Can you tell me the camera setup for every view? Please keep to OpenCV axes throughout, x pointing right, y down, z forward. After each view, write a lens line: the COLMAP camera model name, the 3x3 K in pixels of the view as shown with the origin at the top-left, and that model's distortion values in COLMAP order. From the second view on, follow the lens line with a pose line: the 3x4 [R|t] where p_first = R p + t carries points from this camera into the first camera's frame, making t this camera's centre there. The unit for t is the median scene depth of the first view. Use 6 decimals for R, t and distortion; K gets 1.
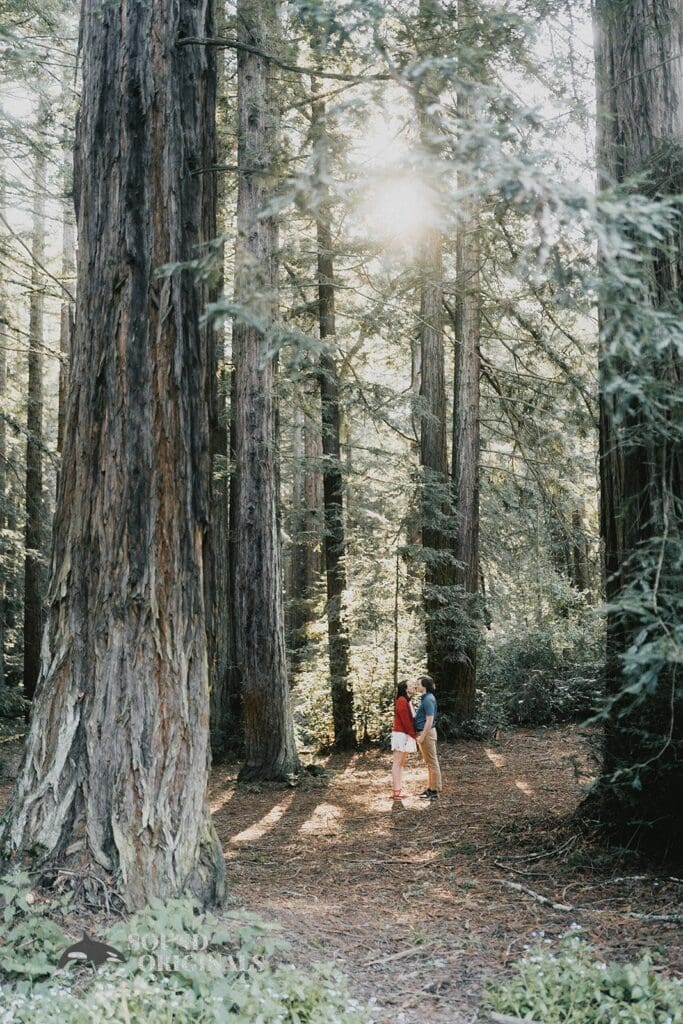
lens RADIAL K [[995.8, 0, 341.5], [0, 995.8, 512.0], [0, 0, 1]] dist [0.004635, 0.002437]
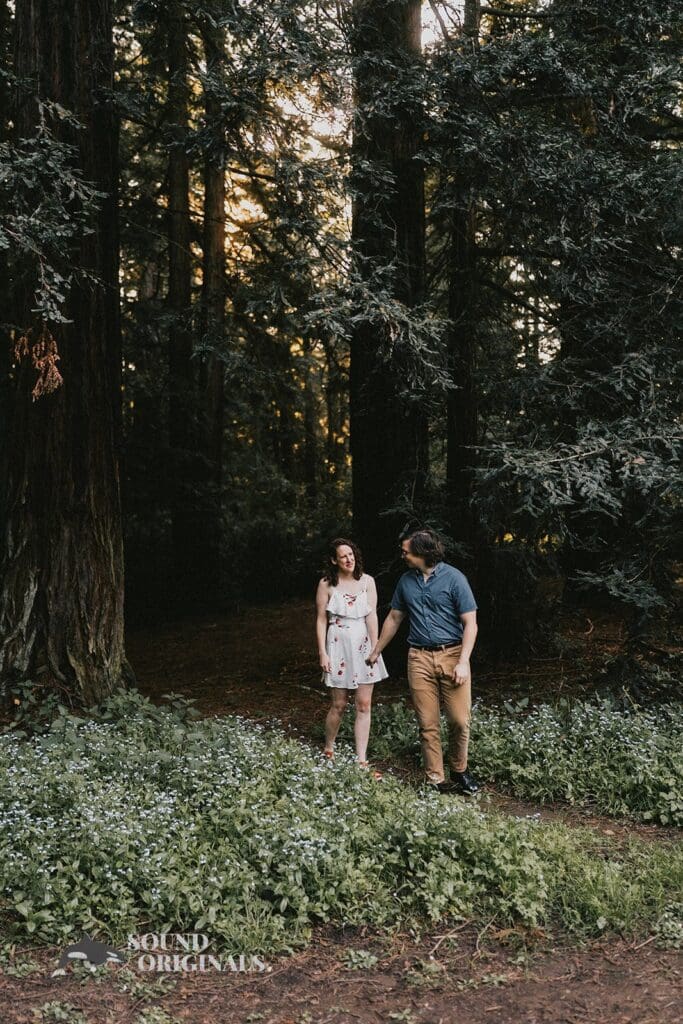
lens RADIAL K [[995.8, 0, 341.5], [0, 995.8, 512.0], [0, 0, 1]] dist [0.004635, 0.002437]
pose [[0.954500, -0.009363, 0.298063, -0.276634], [-0.024653, 0.993608, 0.110158, -0.076968], [-0.297189, -0.112494, 0.948169, -0.530215]]
